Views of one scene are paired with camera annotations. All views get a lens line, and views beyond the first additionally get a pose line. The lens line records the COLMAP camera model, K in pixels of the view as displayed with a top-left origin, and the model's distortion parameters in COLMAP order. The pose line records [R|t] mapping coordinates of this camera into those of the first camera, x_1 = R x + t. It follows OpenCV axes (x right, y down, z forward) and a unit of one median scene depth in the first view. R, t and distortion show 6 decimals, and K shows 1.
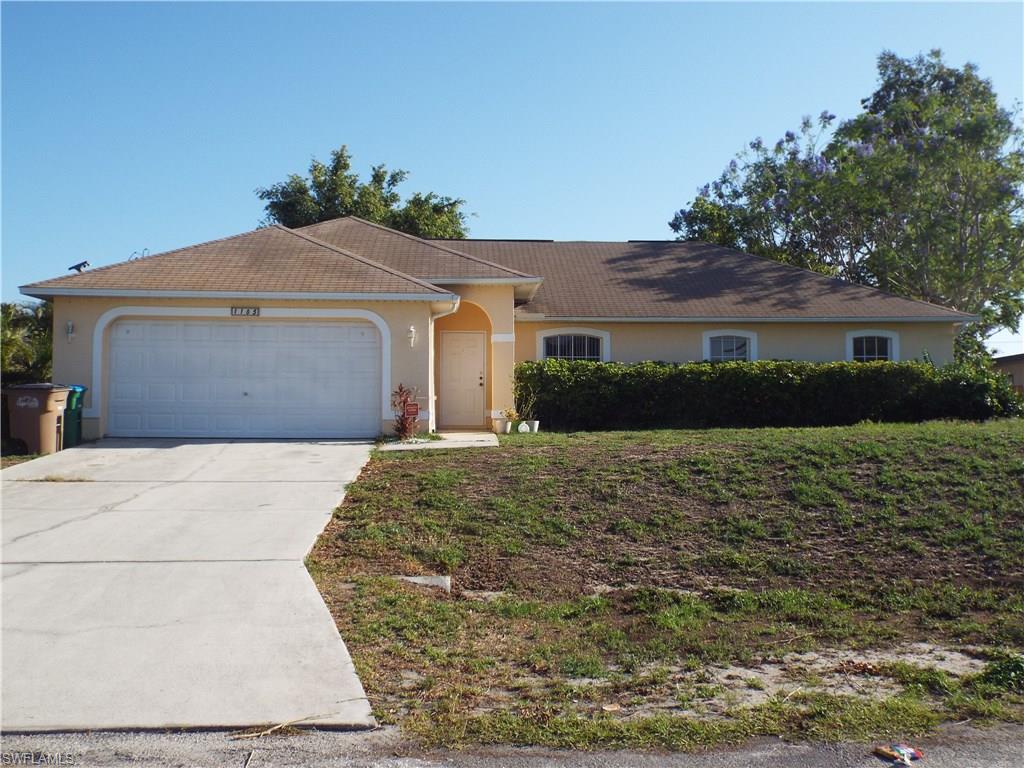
lens RADIAL K [[954.7, 0, 512.0], [0, 954.7, 384.0], [0, 0, 1]] dist [0.011093, -0.009856]
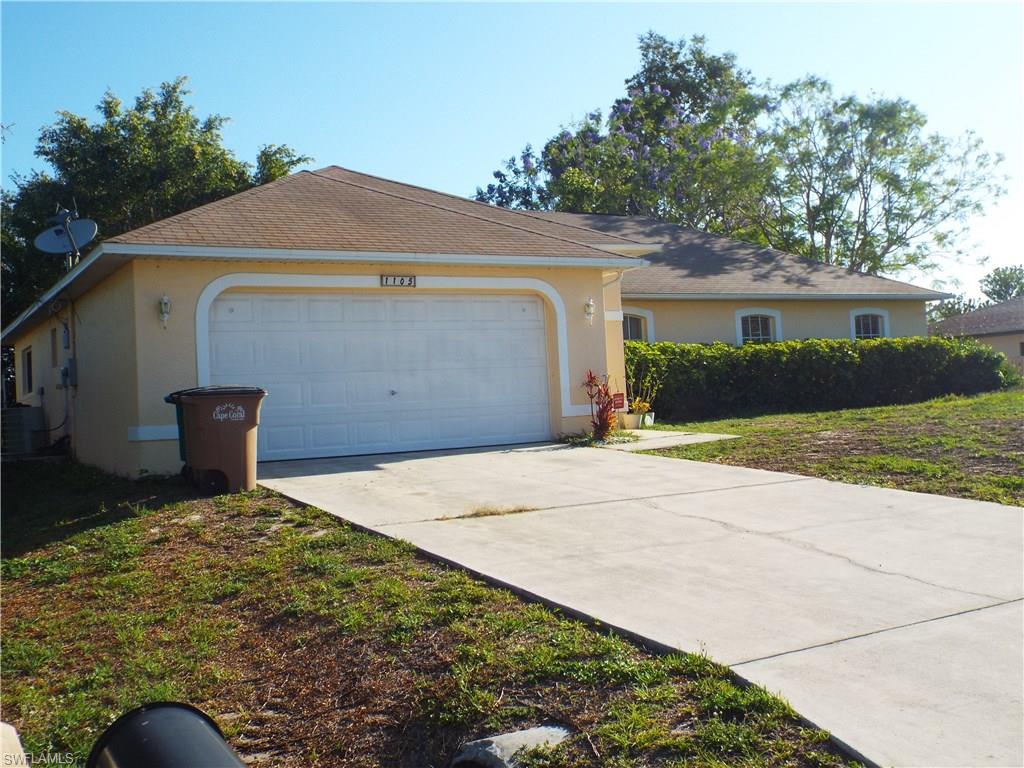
lens RADIAL K [[1058.1, 0, 512.0], [0, 1058.1, 384.0], [0, 0, 1]] dist [-0.031002, 0.003823]
pose [[0.900131, -0.037713, 0.433983, -0.497712], [0.038597, 0.999232, 0.006780, 0.001317], [-0.433905, 0.010647, 0.900896, 0.202927]]
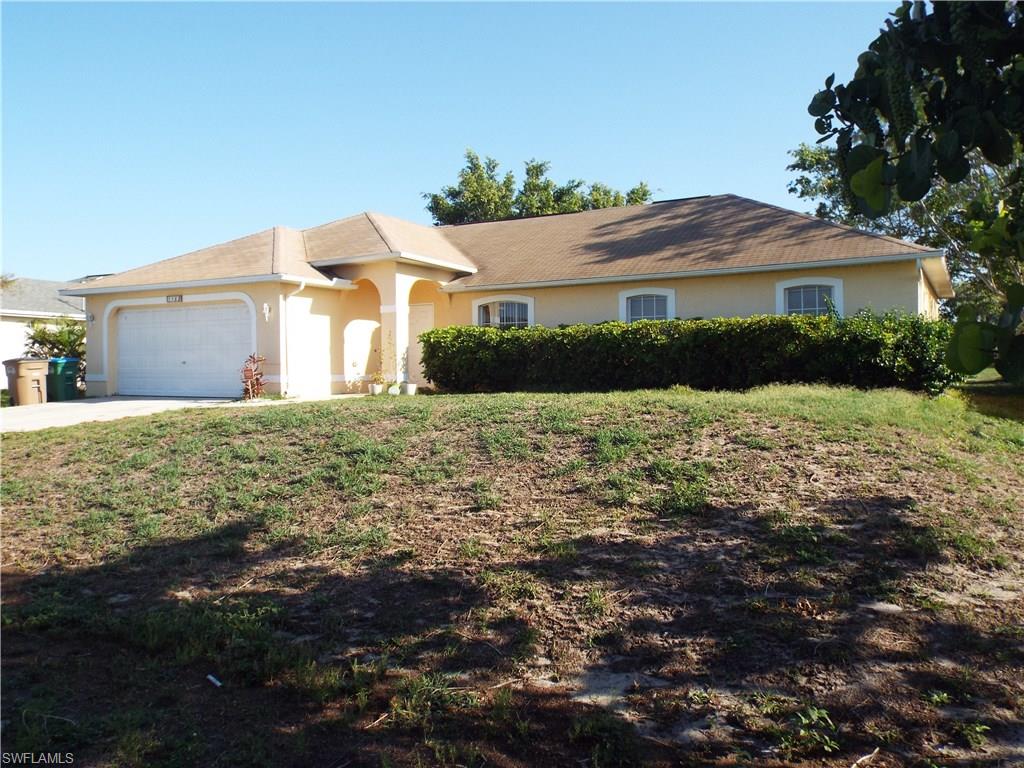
lens RADIAL K [[823.7, 0, 512.0], [0, 823.7, 384.0], [0, 0, 1]] dist [0.120146, -0.000008]
pose [[0.852226, 0.004959, -0.523150, 0.626398], [0.025663, 0.998355, 0.051269, -0.006940], [0.522543, -0.057118, 0.850697, 0.239639]]
